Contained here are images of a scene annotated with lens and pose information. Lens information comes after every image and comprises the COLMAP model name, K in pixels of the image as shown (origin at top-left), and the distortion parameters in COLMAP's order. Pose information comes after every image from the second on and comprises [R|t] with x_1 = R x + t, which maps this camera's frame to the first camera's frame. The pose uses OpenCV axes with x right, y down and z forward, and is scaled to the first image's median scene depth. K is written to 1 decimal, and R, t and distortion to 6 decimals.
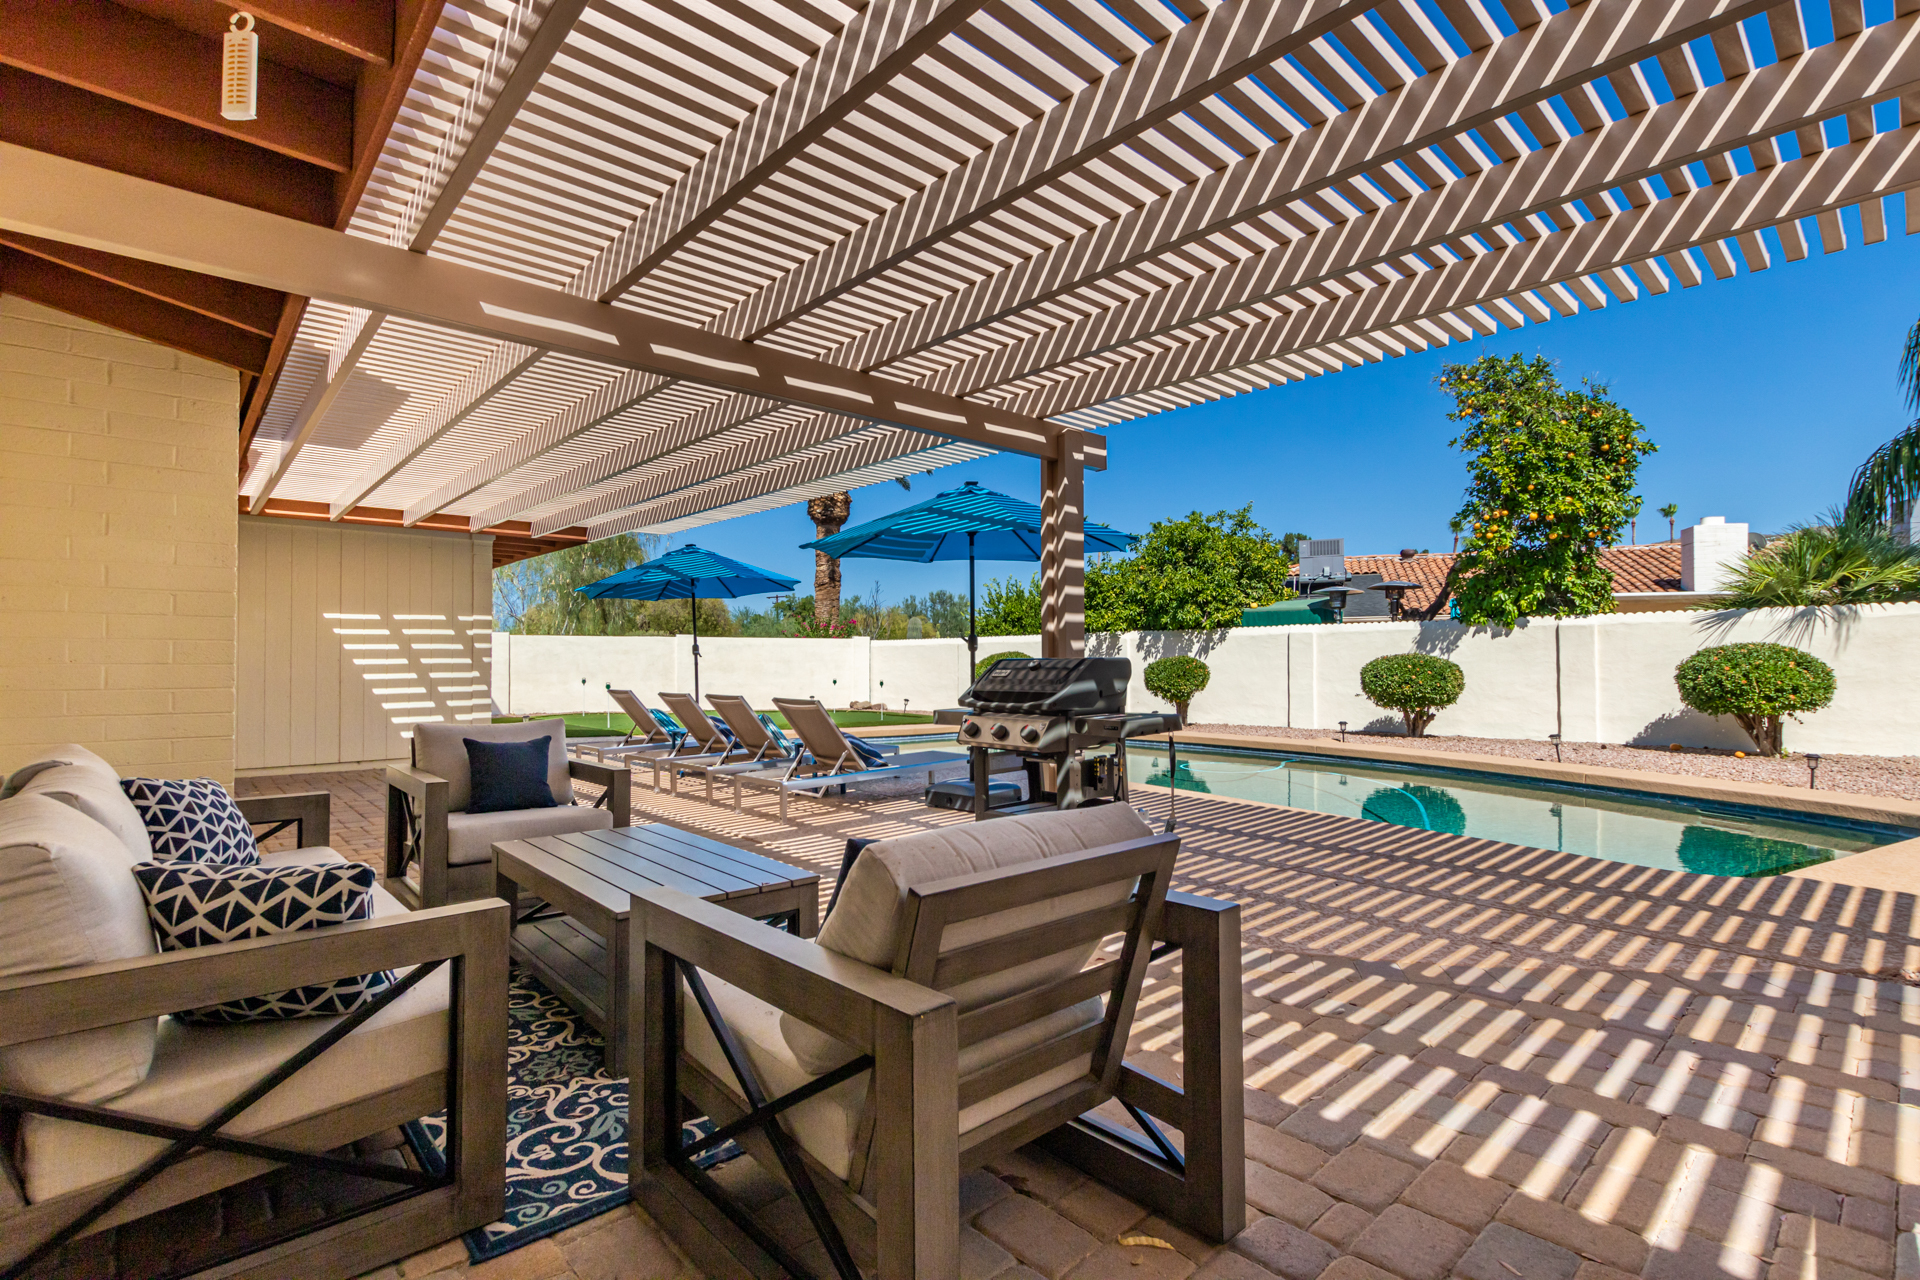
lens RADIAL K [[865.7, 0, 954.5], [0, 865.7, 646.8], [0, 0, 1]] dist [0.000851, 0.000095]
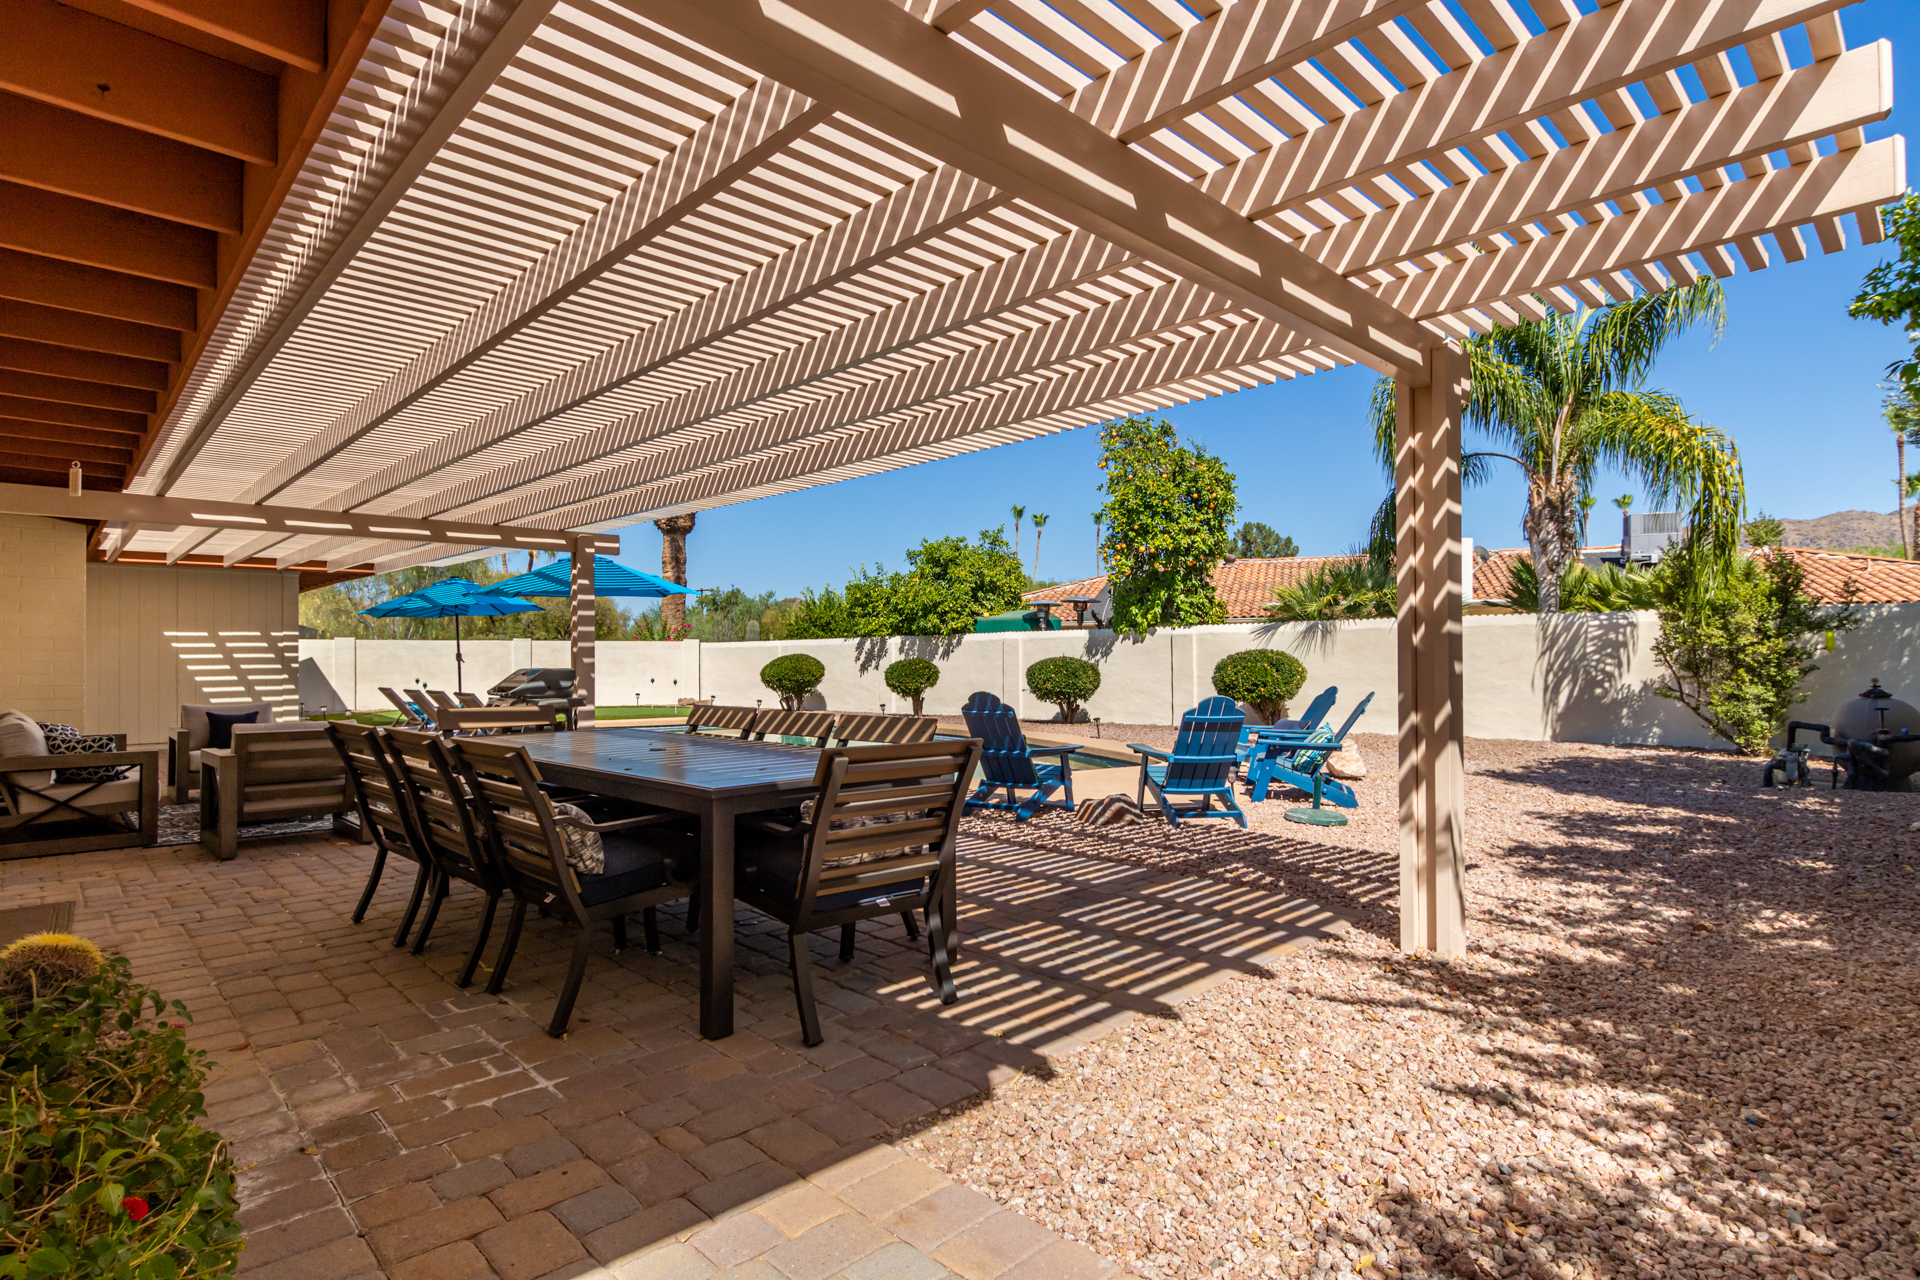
lens RADIAL K [[958.5, 0, 960.7], [0, 958.5, 643.6], [0, 0, 1]] dist [-0.005628, -0.001474]
pose [[0.999533, -0.002850, 0.030418, 0.352912], [0.002776, 0.999993, 0.002482, -0.015990], [-0.030425, -0.002396, 0.999534, -0.395271]]
